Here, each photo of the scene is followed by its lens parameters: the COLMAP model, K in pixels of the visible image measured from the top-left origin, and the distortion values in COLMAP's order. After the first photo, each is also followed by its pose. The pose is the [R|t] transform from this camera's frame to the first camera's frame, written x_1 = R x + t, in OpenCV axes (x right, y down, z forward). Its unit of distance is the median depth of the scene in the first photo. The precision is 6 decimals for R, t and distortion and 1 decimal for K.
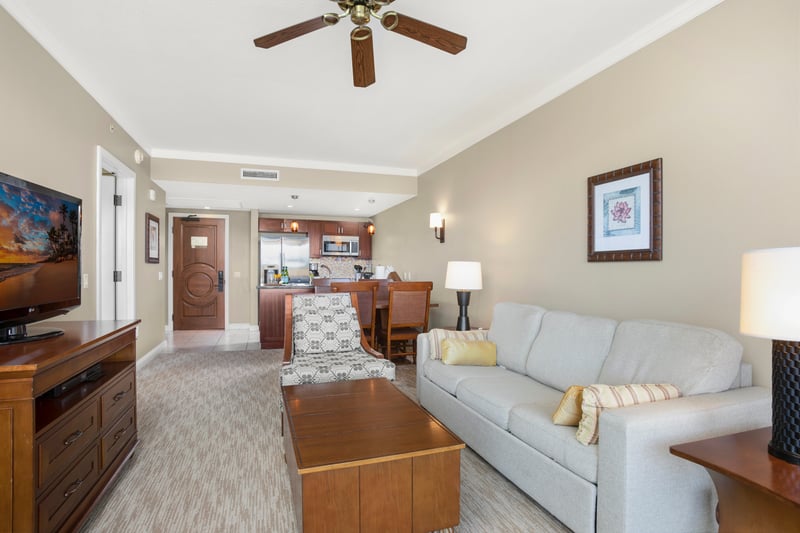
lens RADIAL K [[405.8, 0, 400.0], [0, 405.8, 266.5], [0, 0, 1]] dist [-0.014395, 0.000337]
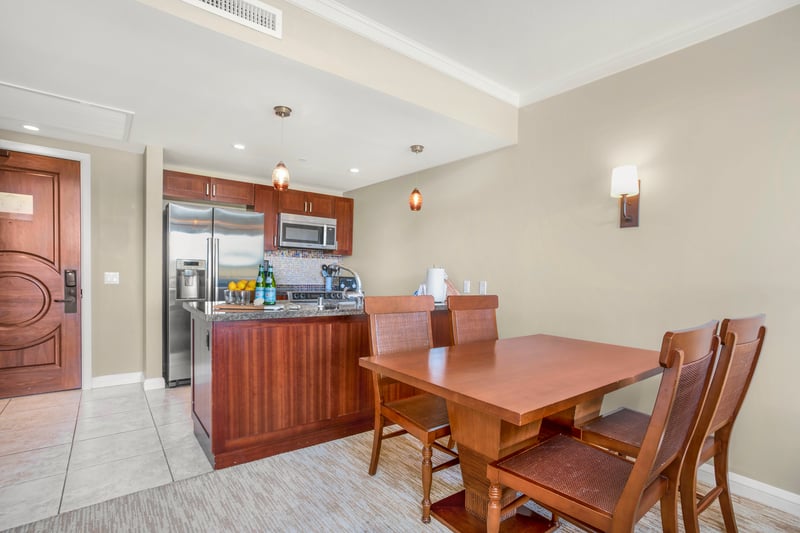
lens RADIAL K [[381.6, 0, 401.3], [0, 381.6, 286.7], [0, 0, 1]] dist [-0.000210, -0.000062]
pose [[0.944345, 0.006306, 0.328897, -0.222281], [-0.023523, 0.998551, 0.048397, -0.000315], [-0.328115, -0.053440, 0.943125, 0.446206]]
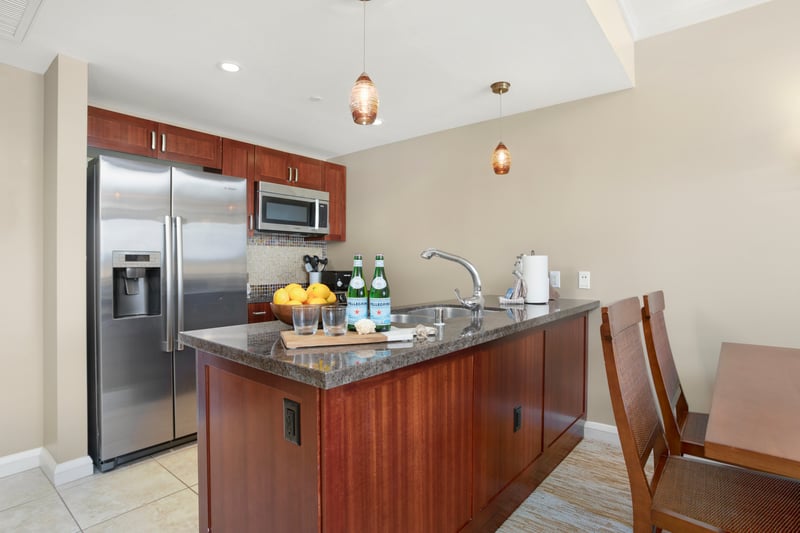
lens RADIAL K [[405.8, 0, 400.0], [0, 405.8, 266.5], [0, 0, 1]] dist [-0.014395, 0.000337]
pose [[0.848265, -0.013922, 0.529389, -0.307967], [0.003325, 0.999775, 0.020965, 0.000703], [-0.529562, -0.016024, 0.848120, 0.626234]]
